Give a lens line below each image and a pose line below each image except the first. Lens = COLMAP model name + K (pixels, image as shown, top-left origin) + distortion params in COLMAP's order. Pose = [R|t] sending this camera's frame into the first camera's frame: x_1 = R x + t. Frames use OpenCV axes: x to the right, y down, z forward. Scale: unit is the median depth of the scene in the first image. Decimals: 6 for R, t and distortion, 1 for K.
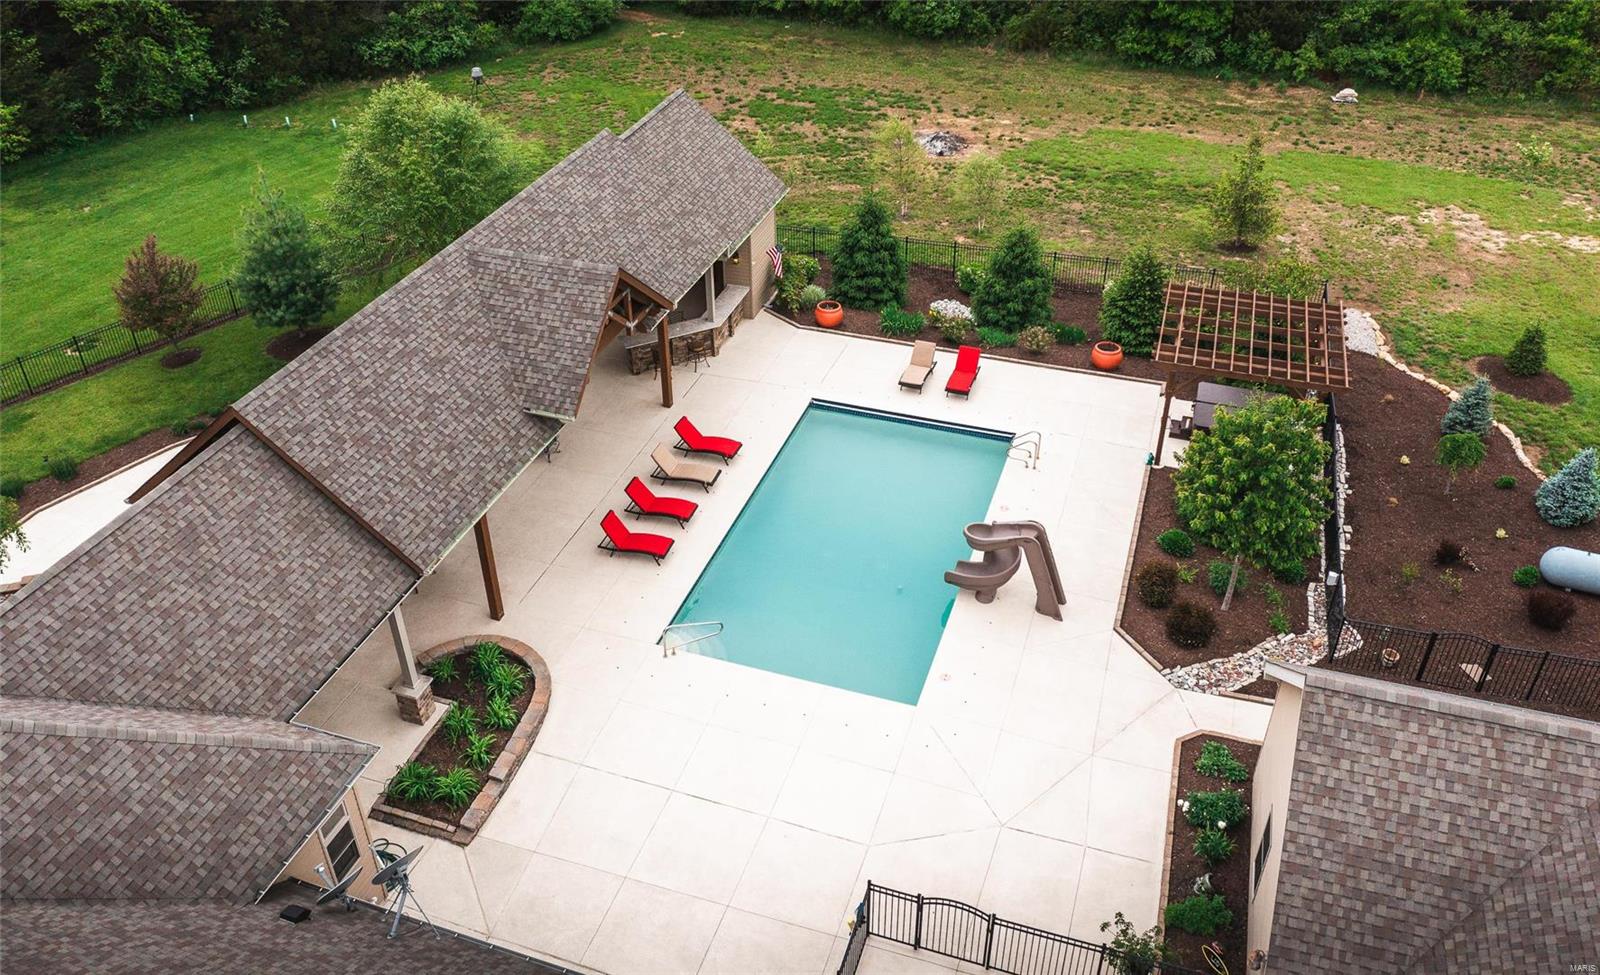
lens RADIAL K [[1268.2, 0, 810.1], [0, 1268.2, 473.2], [0, 0, 1]] dist [-0.028138, 0.025174]
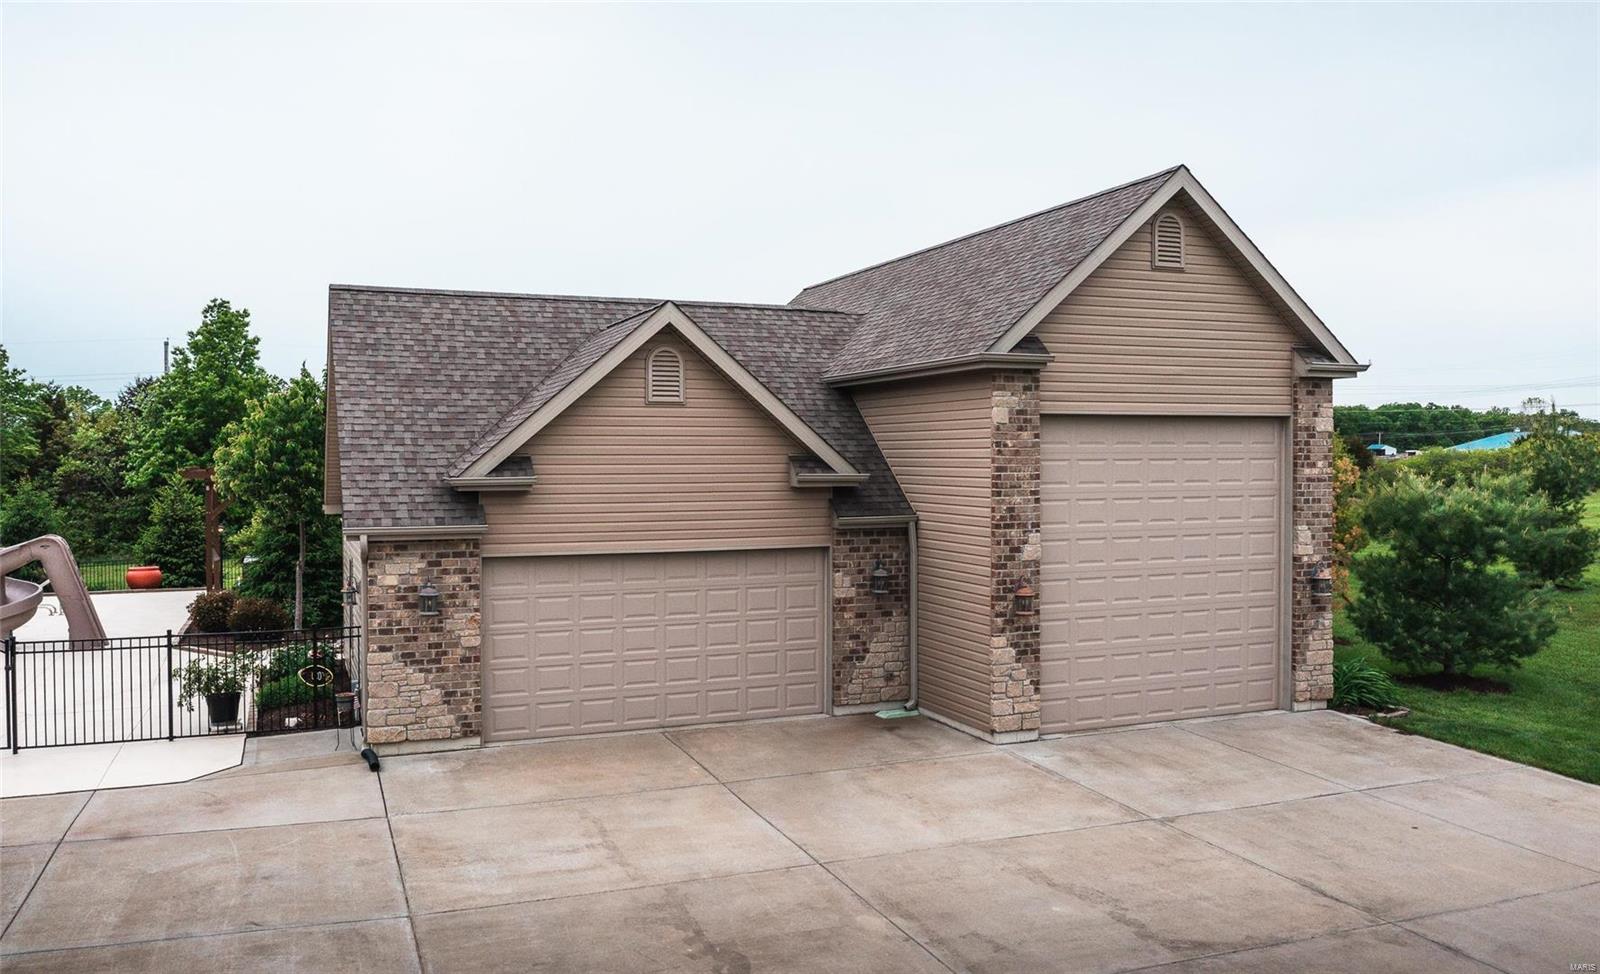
lens RADIAL K [[1268.2, 0, 800.6], [0, 1268.2, 489.4], [0, 0, 1]] dist [-0.028138, 0.025174]
pose [[0.770066, -0.013968, 0.637812, 0.019552], [0.360869, 0.833980, -0.417433, 0.554929], [-0.526091, 0.551618, 0.647260, 0.143660]]
